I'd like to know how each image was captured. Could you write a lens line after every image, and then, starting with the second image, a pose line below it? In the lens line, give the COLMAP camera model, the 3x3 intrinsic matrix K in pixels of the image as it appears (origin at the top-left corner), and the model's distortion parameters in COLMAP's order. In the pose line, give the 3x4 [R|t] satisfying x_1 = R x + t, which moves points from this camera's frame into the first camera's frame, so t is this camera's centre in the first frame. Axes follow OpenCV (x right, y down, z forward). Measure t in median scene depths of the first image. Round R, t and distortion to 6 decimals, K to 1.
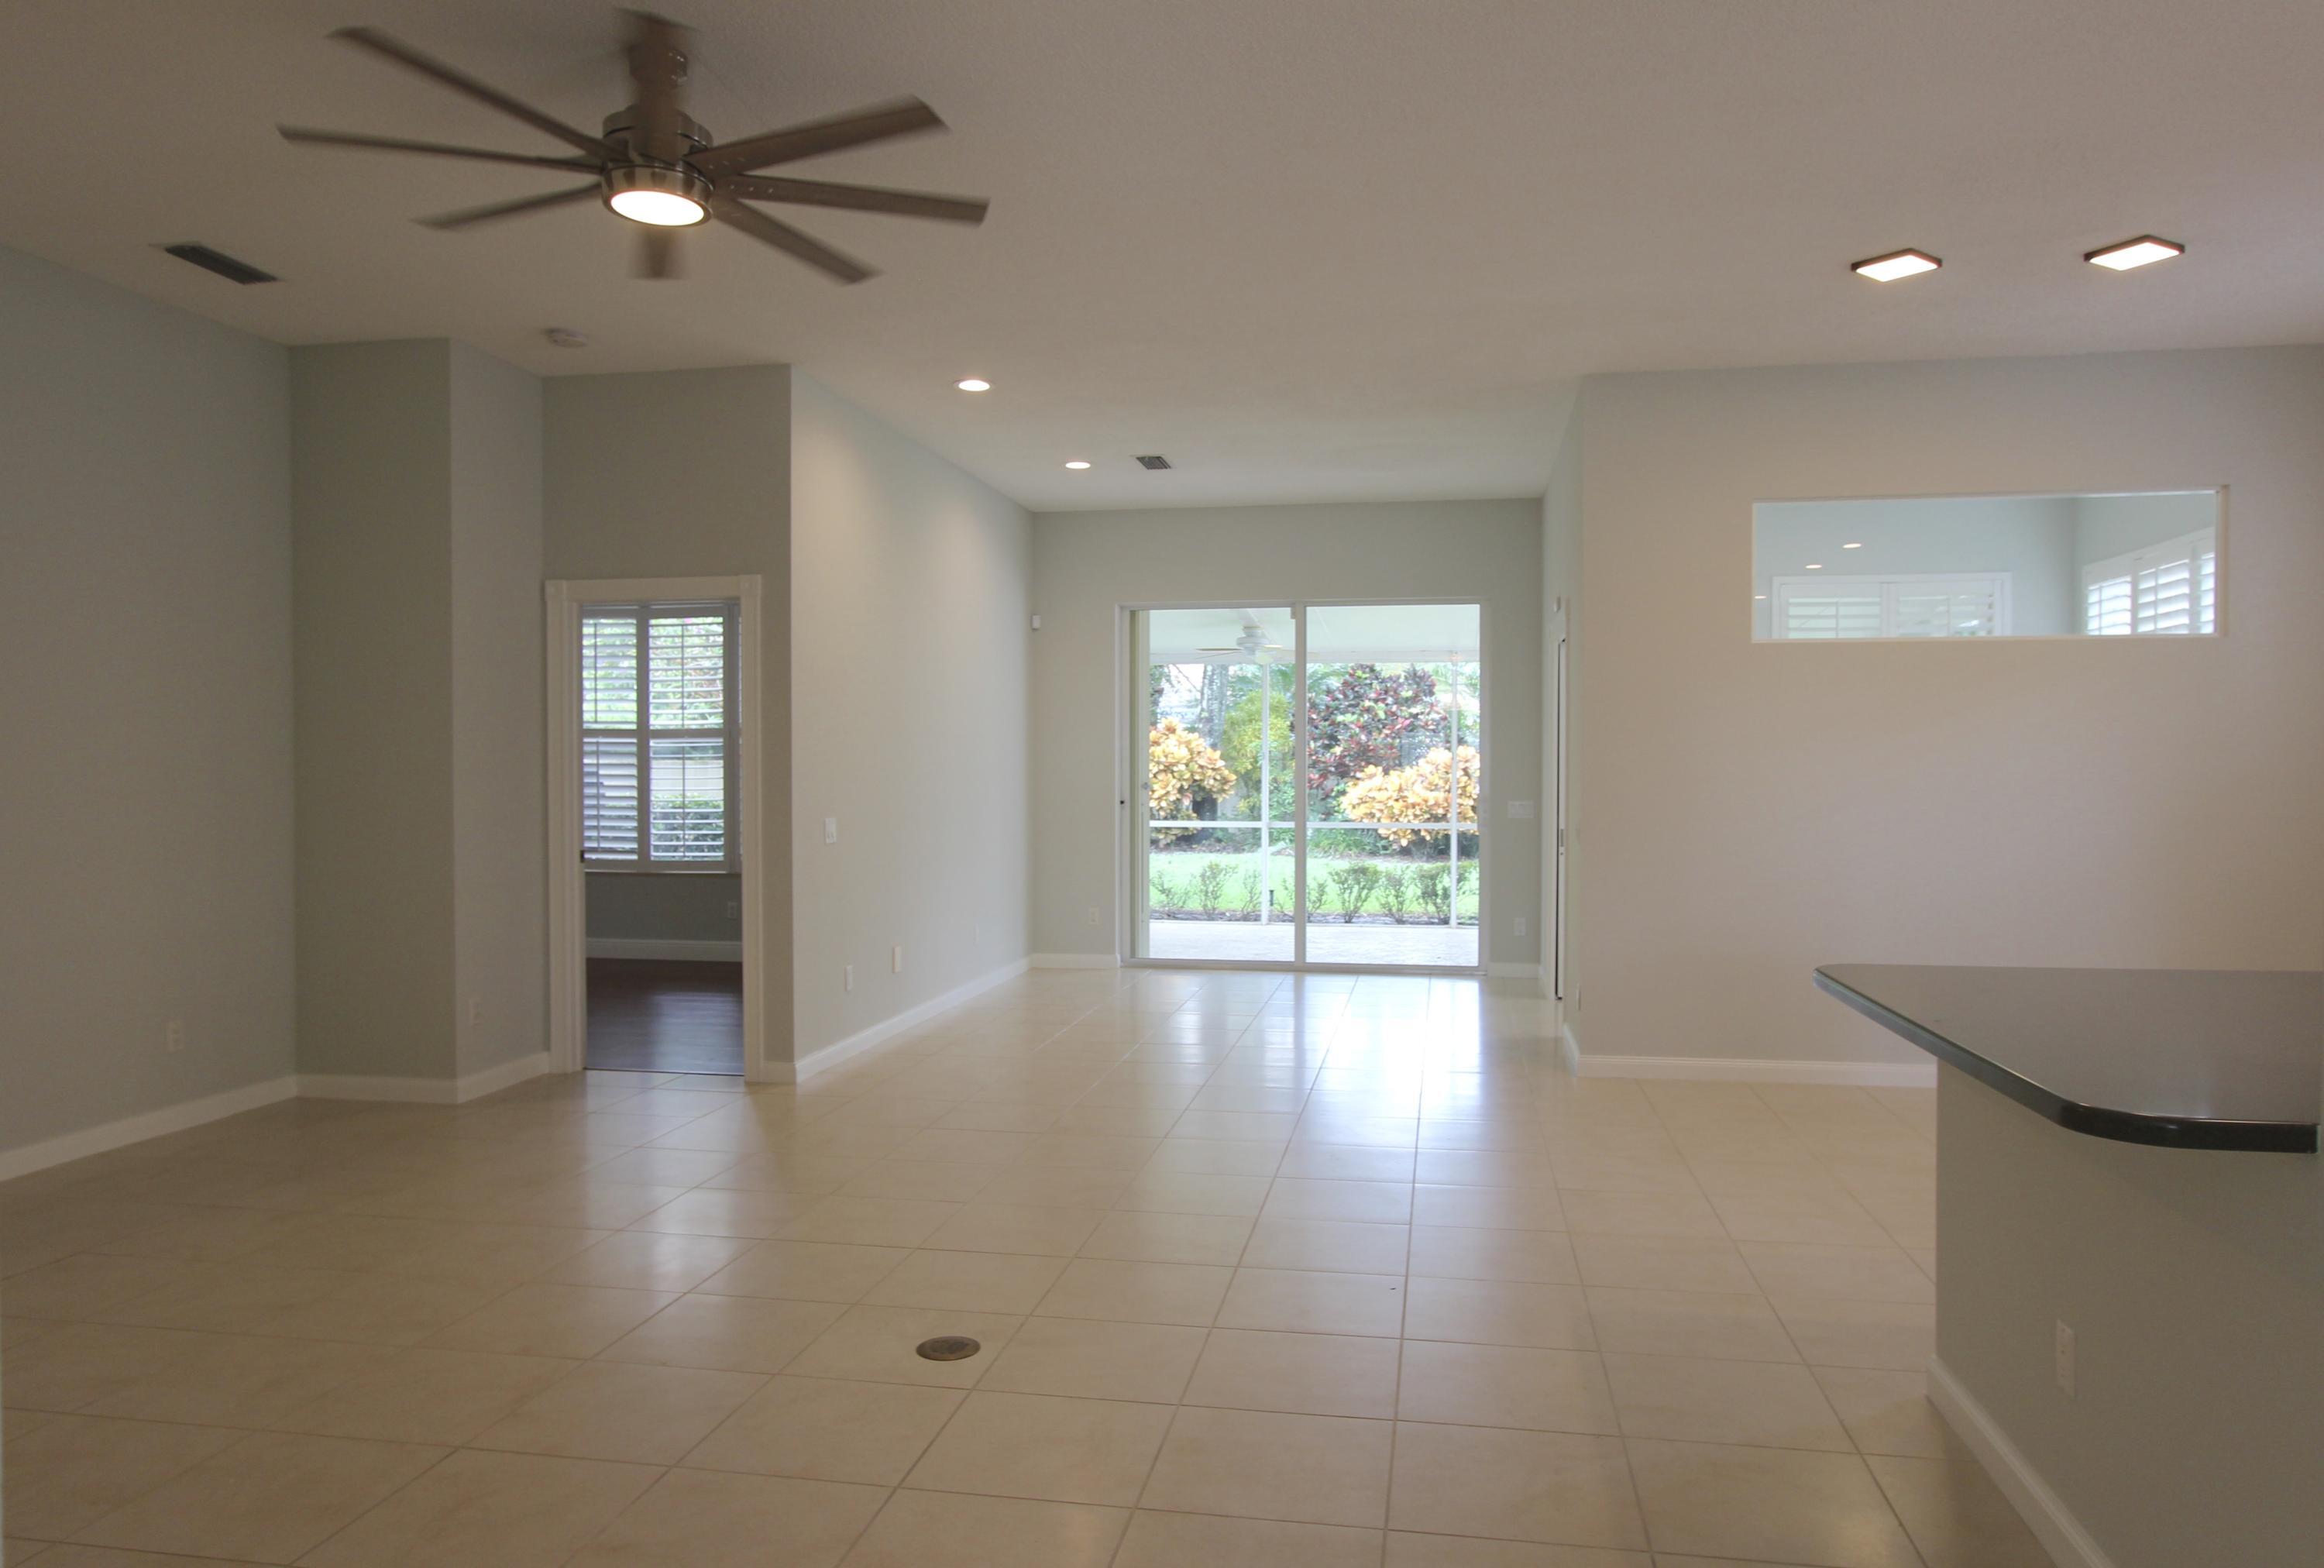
lens RADIAL K [[1493.8, 0, 1206.6], [0, 1493.8, 784.2], [0, 0, 1]] dist [-0.007308, 0.000402]
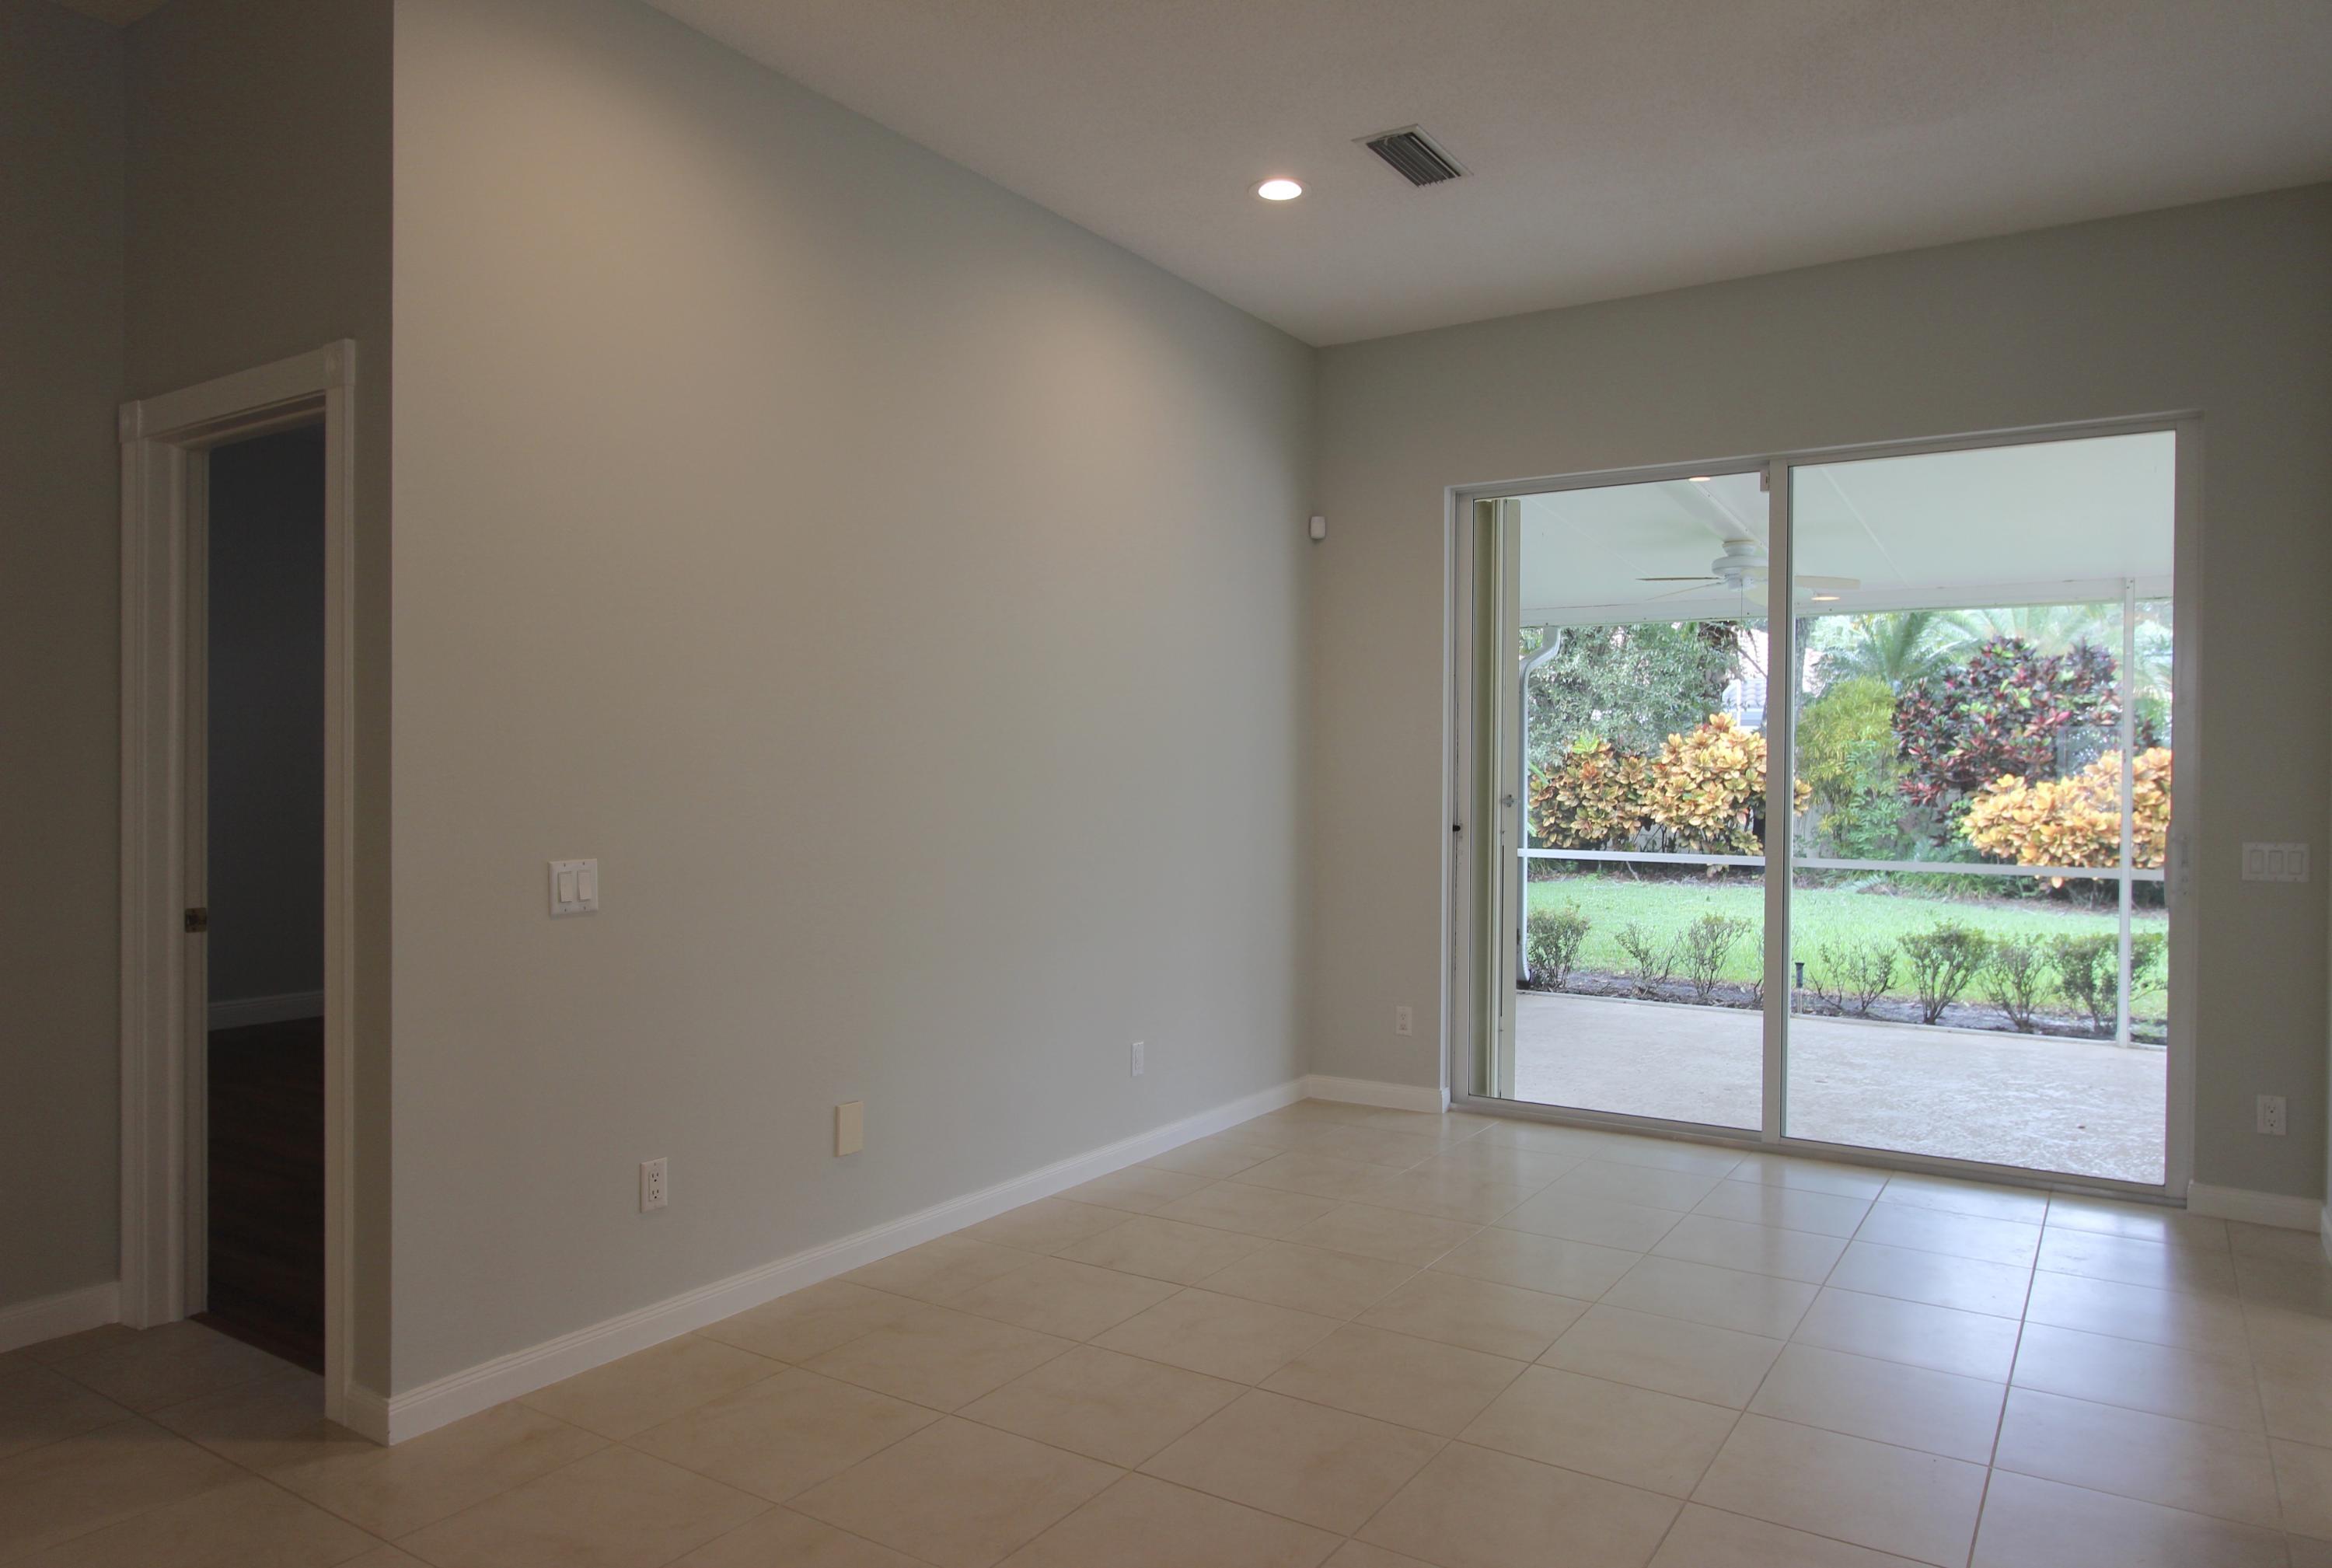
lens RADIAL K [[1499.0, 0, 1210.8], [0, 1499.0, 784.2], [0, 0, 1]] dist [-0.007308, 0.000402]
pose [[0.921749, 0.008007, -0.387704, 0.056788], [-0.010422, 0.999937, -0.004127, -0.001043], [0.387646, 0.007844, 0.921775, 0.292018]]
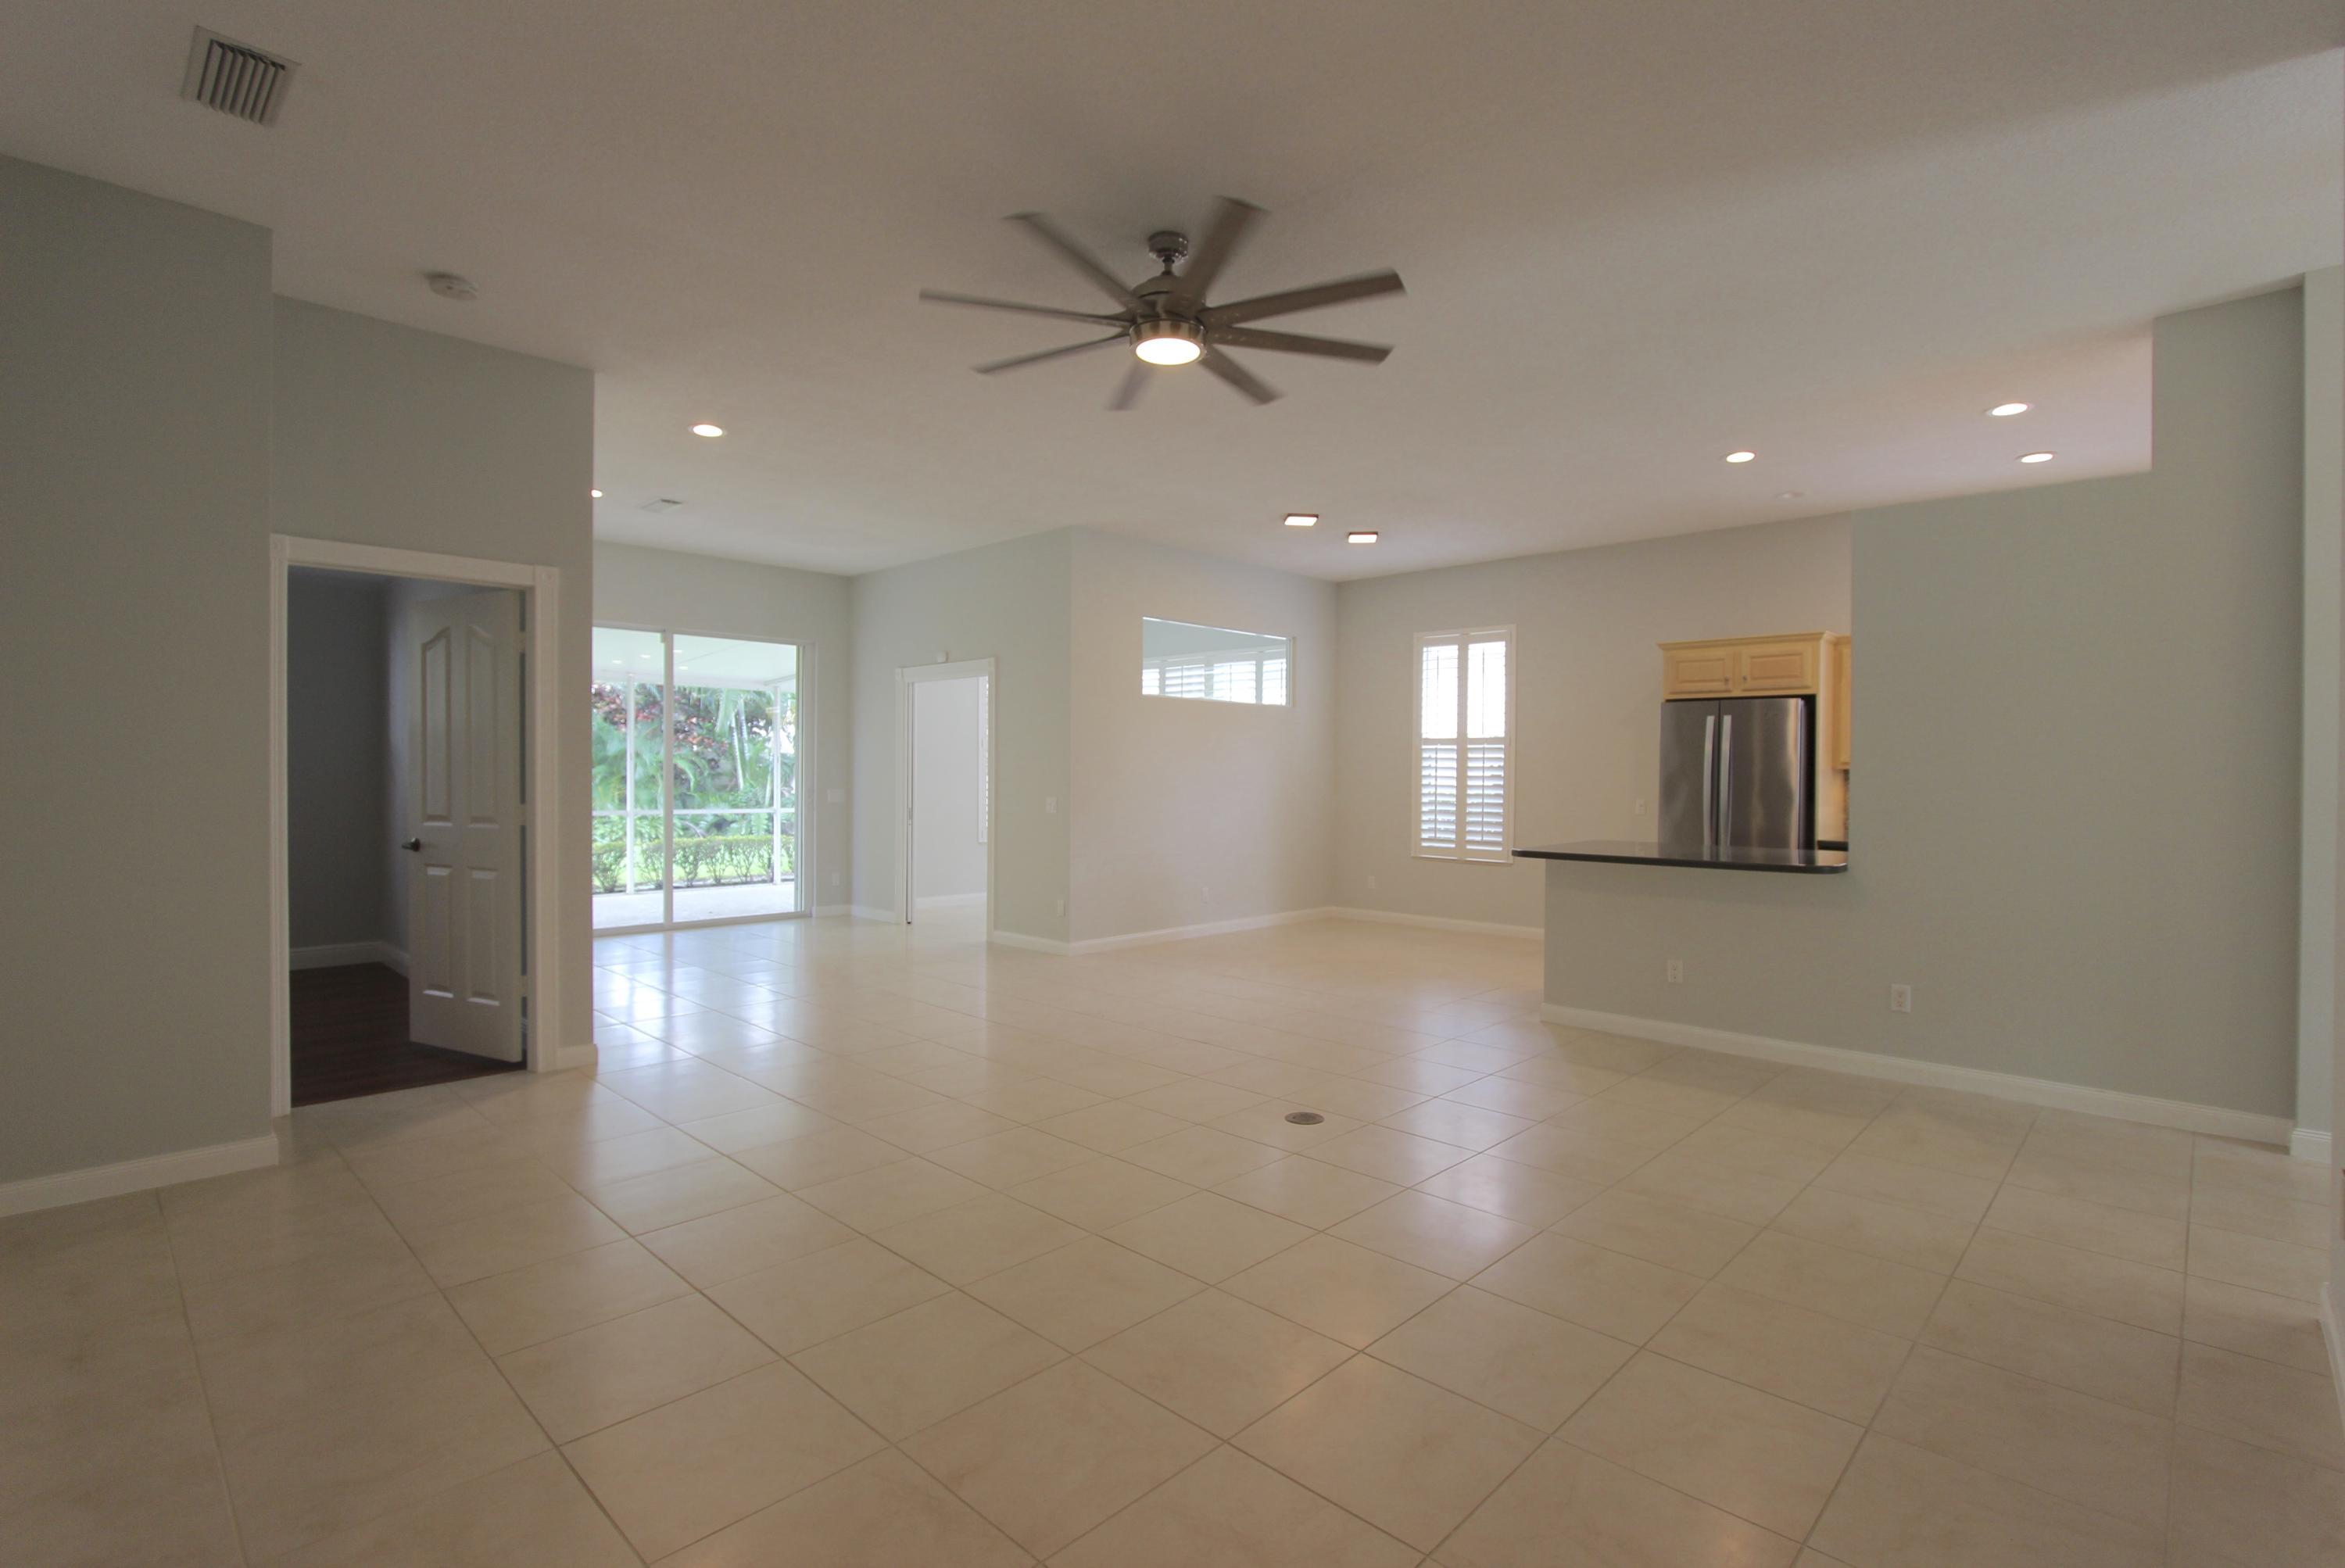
lens RADIAL K [[1076.2, 0, 1187.2], [0, 1076.2, 788.4], [0, 0, 1]] dist [-0.016387, 0.001460]
pose [[0.561348, -0.008443, 0.827537, -0.290714], [0.003709, 0.999964, 0.007686, 0.002207], [-0.827571, -0.001245, 0.561359, 0.104391]]
